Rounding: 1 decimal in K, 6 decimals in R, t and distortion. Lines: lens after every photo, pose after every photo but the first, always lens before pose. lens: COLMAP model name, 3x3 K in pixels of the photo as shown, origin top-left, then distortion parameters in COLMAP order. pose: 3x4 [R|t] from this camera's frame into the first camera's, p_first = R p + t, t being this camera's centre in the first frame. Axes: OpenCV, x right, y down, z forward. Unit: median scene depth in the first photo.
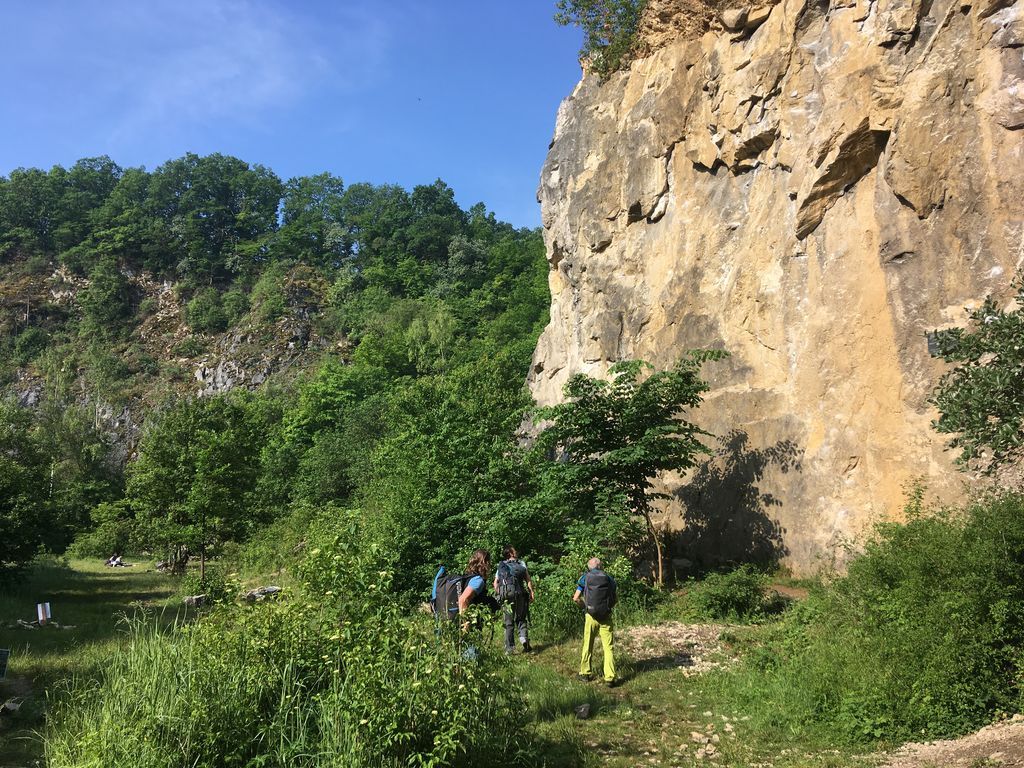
lens RADIAL K [[856.2, 0, 512.0], [0, 856.2, 384.0], [0, 0, 1]] dist [0.110948, -0.166676]
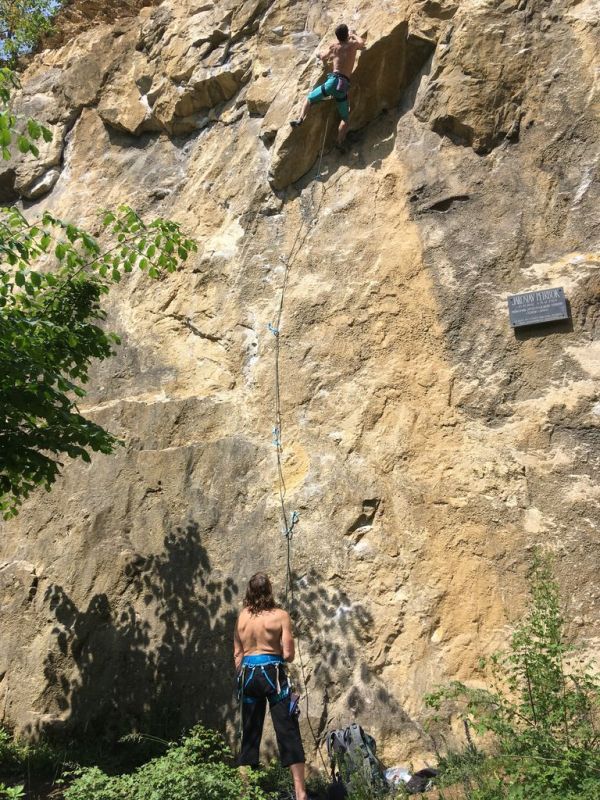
lens RADIAL K [[668.9, 0, 300.0], [0, 668.9, 400.0], [0, 0, 1]] dist [0.110948, -0.166676]
pose [[0.808761, 0.237345, 0.538120, 0.116052], [-0.096457, 0.956095, -0.276729, 0.135176], [-0.580174, 0.171902, 0.796146, 0.648856]]
